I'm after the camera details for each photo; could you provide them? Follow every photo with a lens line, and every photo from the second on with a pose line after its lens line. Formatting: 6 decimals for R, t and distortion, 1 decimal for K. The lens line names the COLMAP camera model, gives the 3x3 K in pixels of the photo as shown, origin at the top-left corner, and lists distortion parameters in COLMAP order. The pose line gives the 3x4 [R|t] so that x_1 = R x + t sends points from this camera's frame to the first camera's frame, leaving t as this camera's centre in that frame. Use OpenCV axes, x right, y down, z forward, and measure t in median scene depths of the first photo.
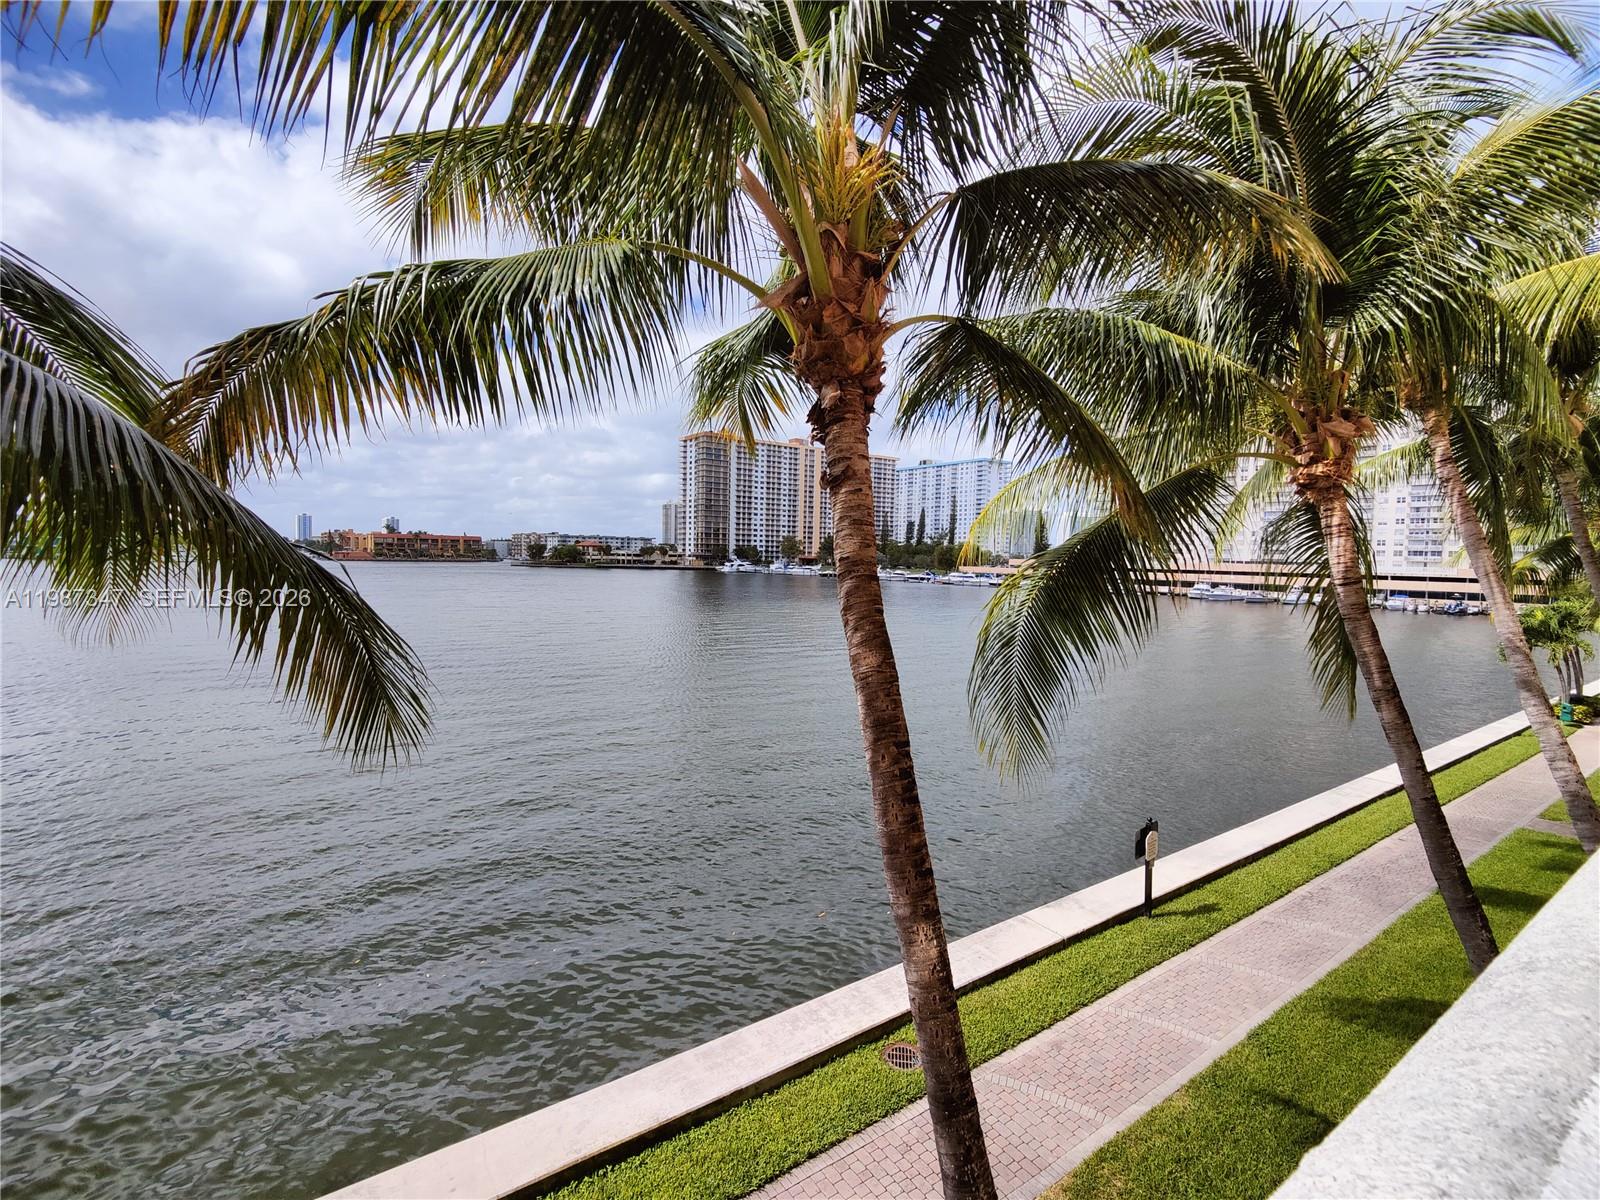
lens RADIAL K [[704.2, 0, 798.1], [0, 704.2, 581.8], [0, 0, 1]] dist [0.013099, -0.012617]
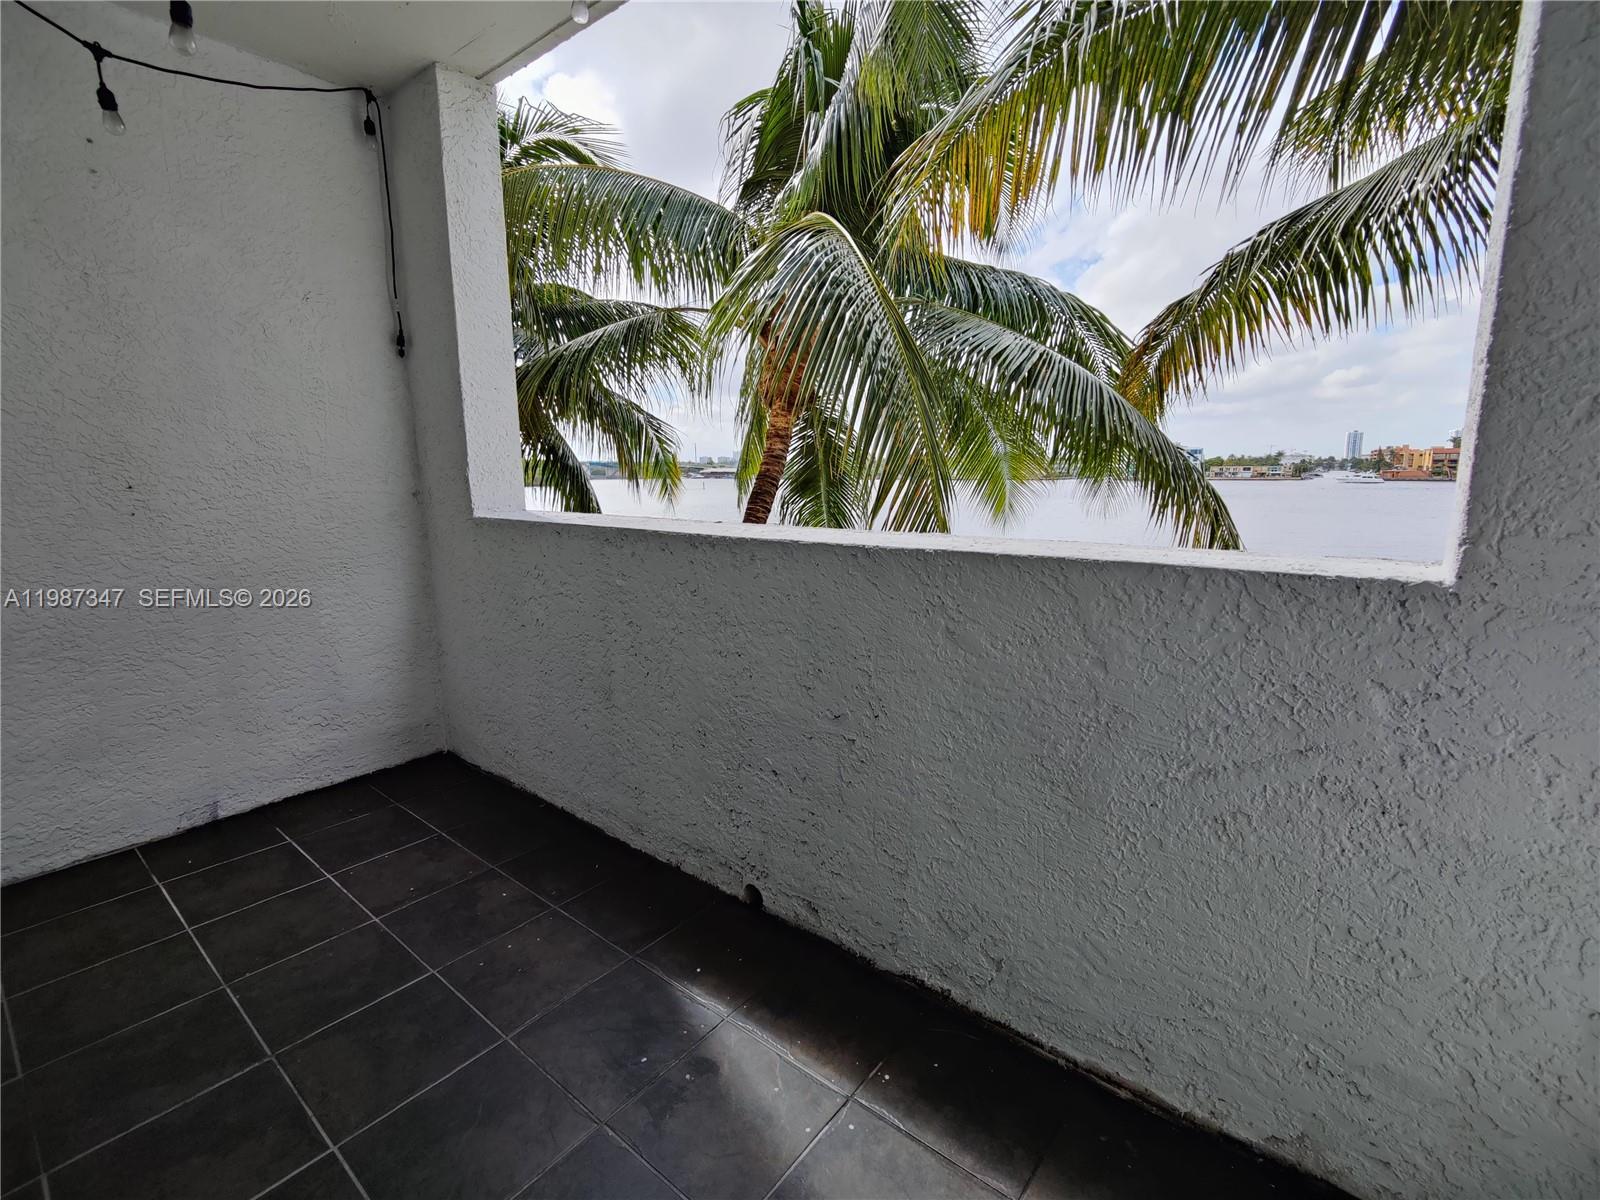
lens RADIAL K [[732.3, 0, 800.0], [0, 732.3, 600.0], [0, 0, 1]] dist [0.002319, -0.013853]
pose [[0.300969, 0.149117, -0.941903, 0.330533], [-0.026467, 0.988625, 0.148057, 0.031949], [0.953267, -0.019631, 0.301492, -0.124584]]
